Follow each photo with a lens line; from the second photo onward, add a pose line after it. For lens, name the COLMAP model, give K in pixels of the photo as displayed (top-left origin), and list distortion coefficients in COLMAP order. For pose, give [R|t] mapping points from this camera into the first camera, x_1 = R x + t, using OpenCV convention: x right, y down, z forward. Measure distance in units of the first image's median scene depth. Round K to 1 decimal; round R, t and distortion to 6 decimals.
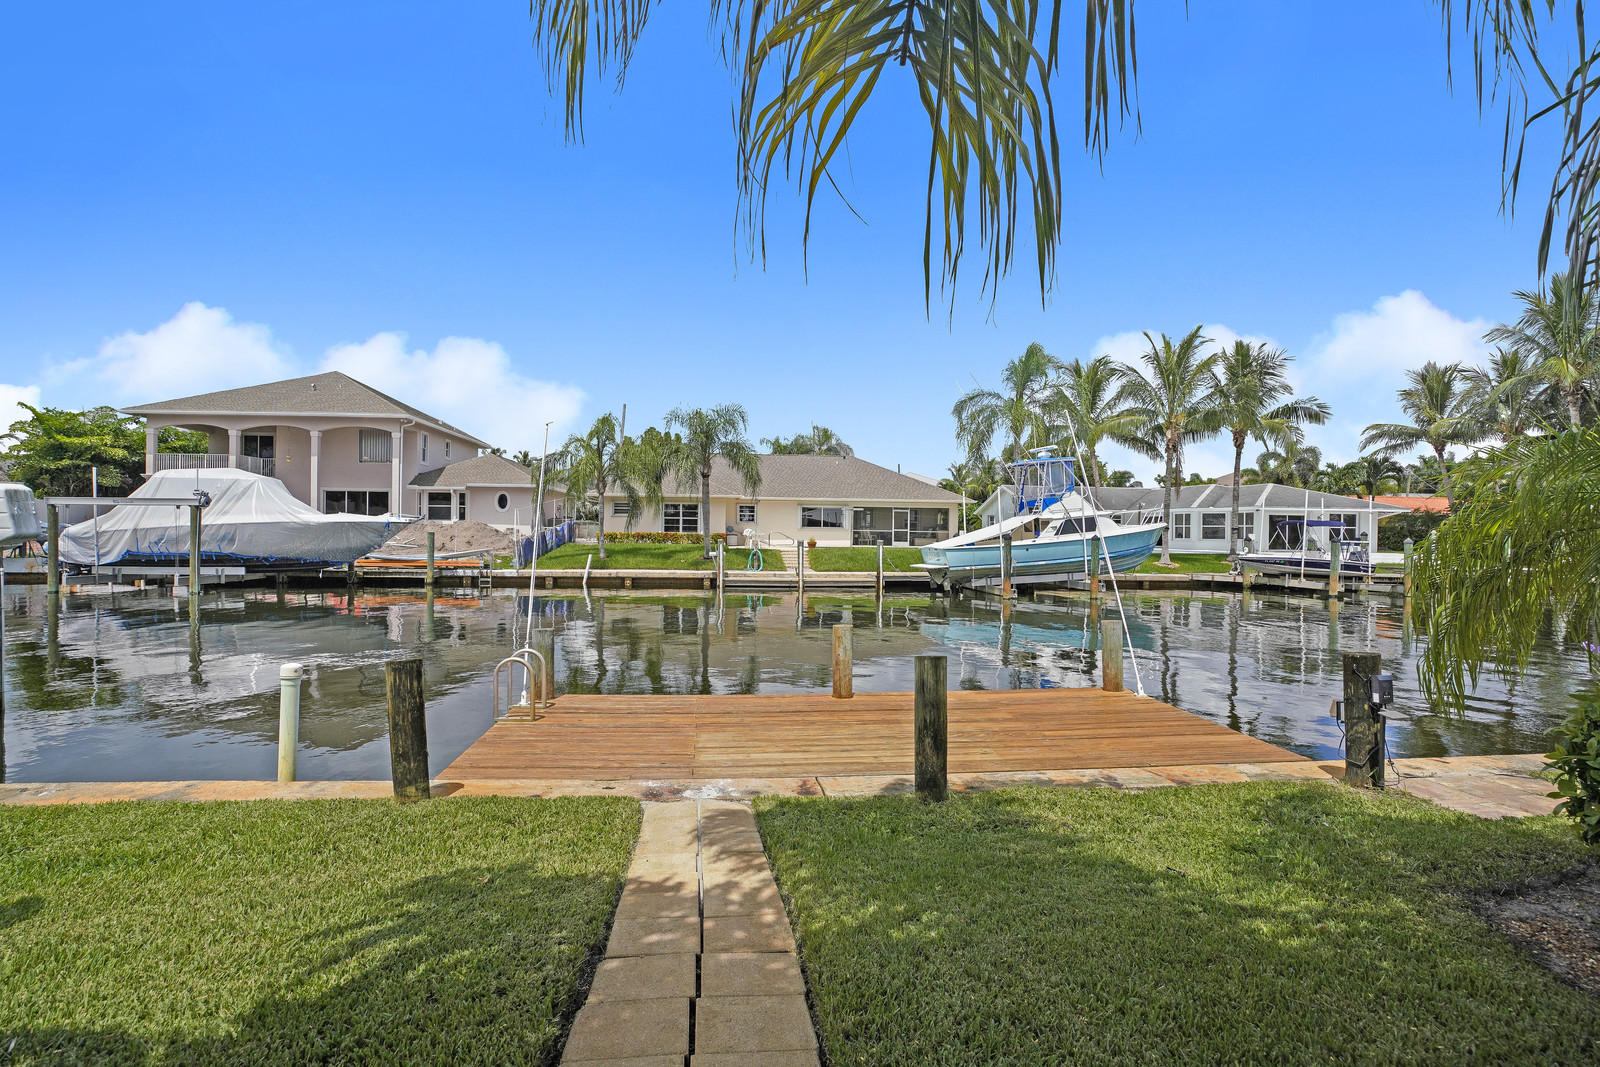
lens RADIAL K [[755.3, 0, 785.1], [0, 755.3, 530.2], [0, 0, 1]] dist [-0.012542, 0.000173]
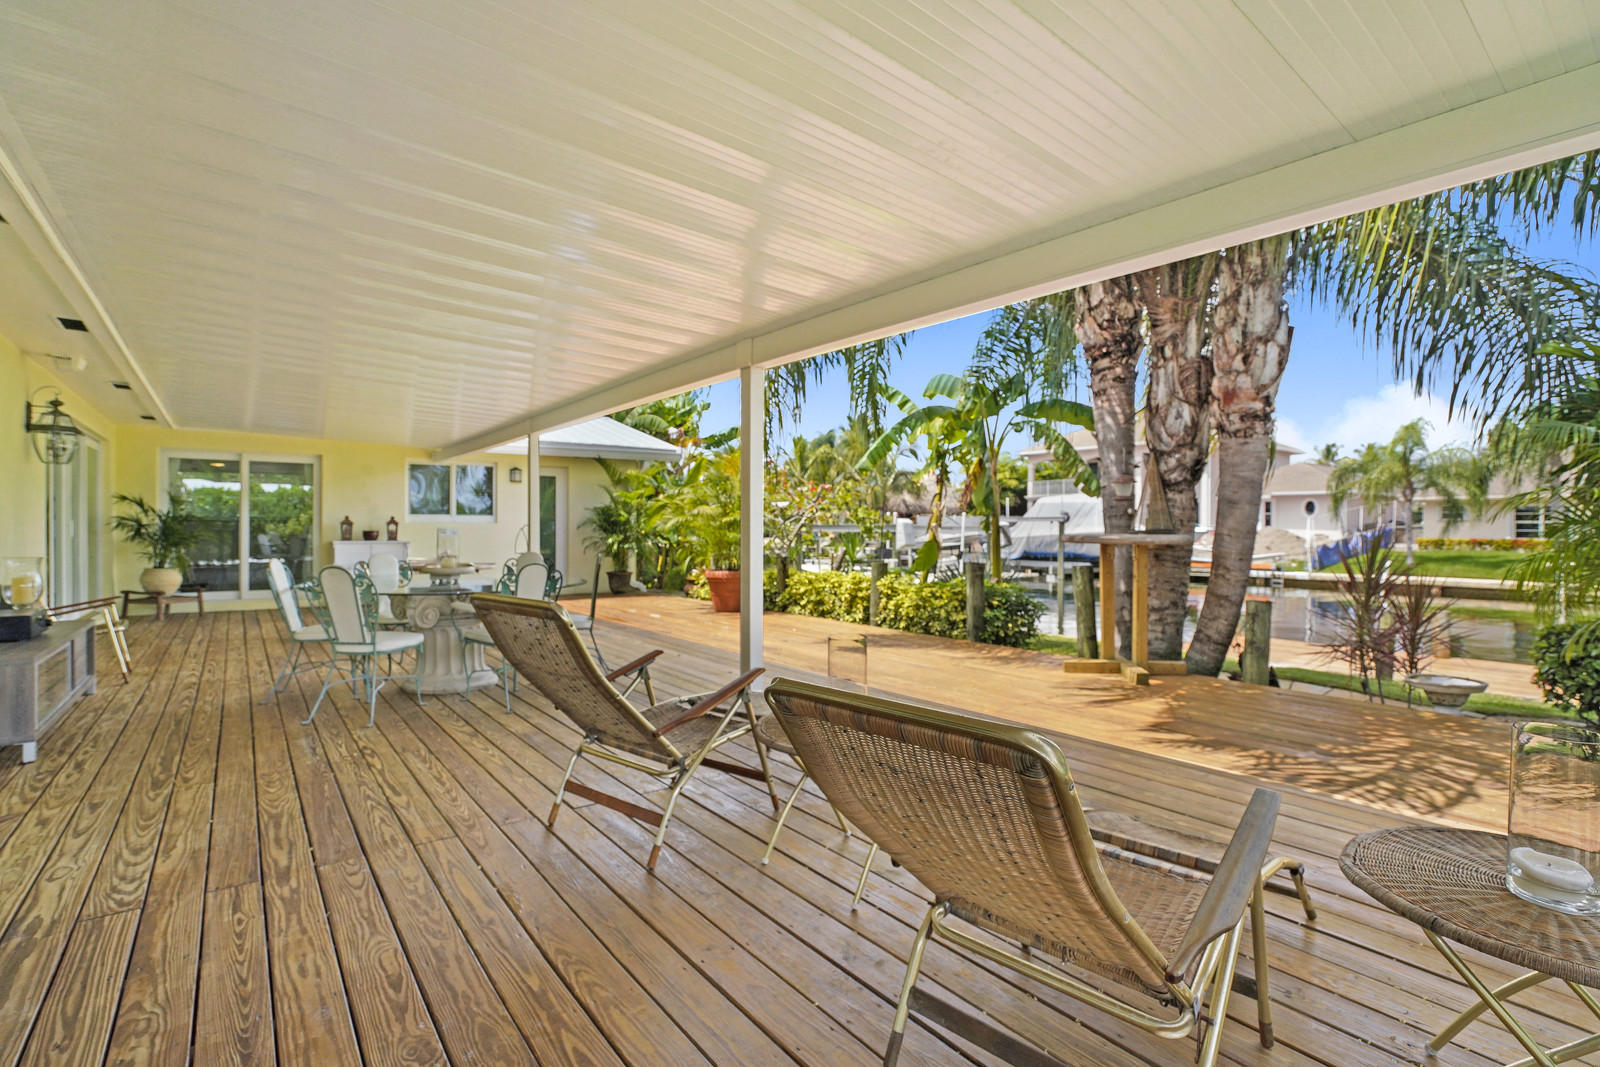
lens RADIAL K [[744.0, 0, 787.7], [0, 744.0, 532.2], [0, 0, 1]] dist [-0.000758, 0.001462]
pose [[0.532802, -0.004629, -0.846228, 0.150901], [0.004592, 0.999986, -0.002579, -0.007573], [0.846228, -0.002512, 0.532815, -0.213263]]
